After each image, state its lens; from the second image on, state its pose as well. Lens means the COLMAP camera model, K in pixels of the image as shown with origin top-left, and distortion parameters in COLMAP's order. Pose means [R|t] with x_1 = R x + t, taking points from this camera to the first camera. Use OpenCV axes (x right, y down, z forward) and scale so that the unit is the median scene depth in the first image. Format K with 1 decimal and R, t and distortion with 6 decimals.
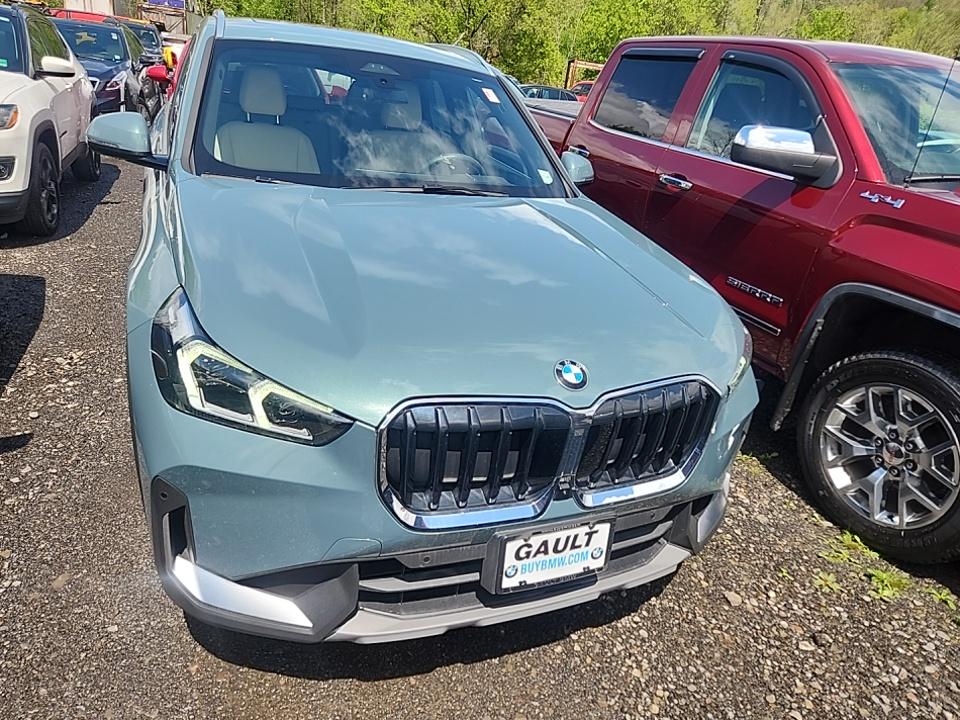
lens RADIAL K [[629.4, 0, 480.0], [0, 629.4, 360.0], [0, 0, 1]] dist [0.061979, -0.045673]
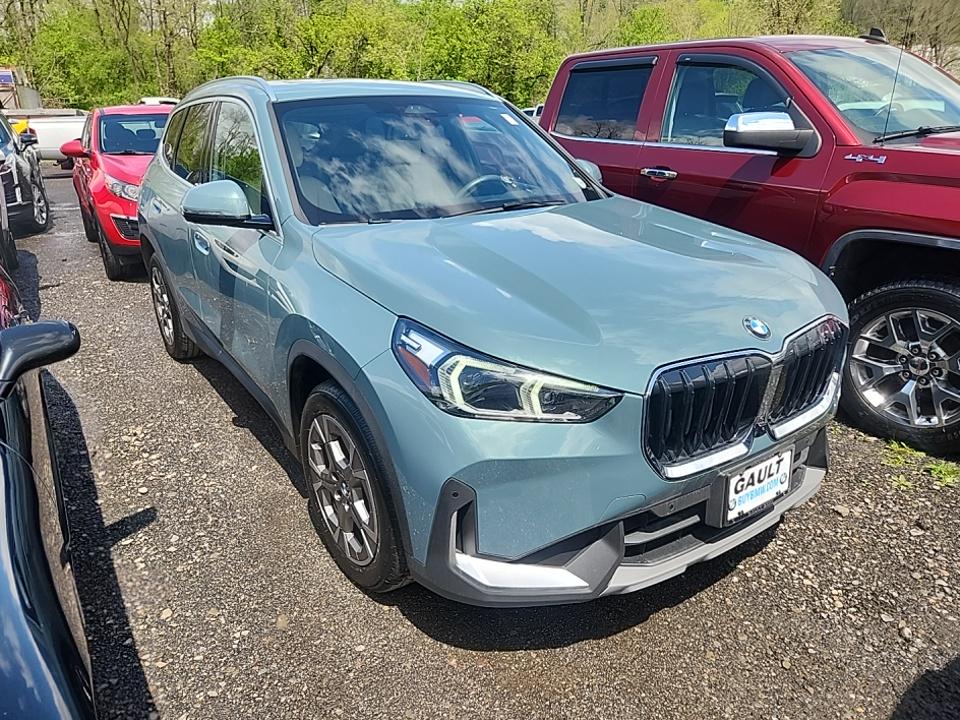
lens RADIAL K [[628.2, 0, 478.1], [0, 628.2, 351.7], [0, 0, 1]] dist [0.055250, -0.046132]
pose [[0.974322, -0.183553, 0.130400, -0.326496], [0.188988, 0.981506, -0.030498, 0.002437], [-0.122390, 0.054359, 0.990992, -0.075074]]
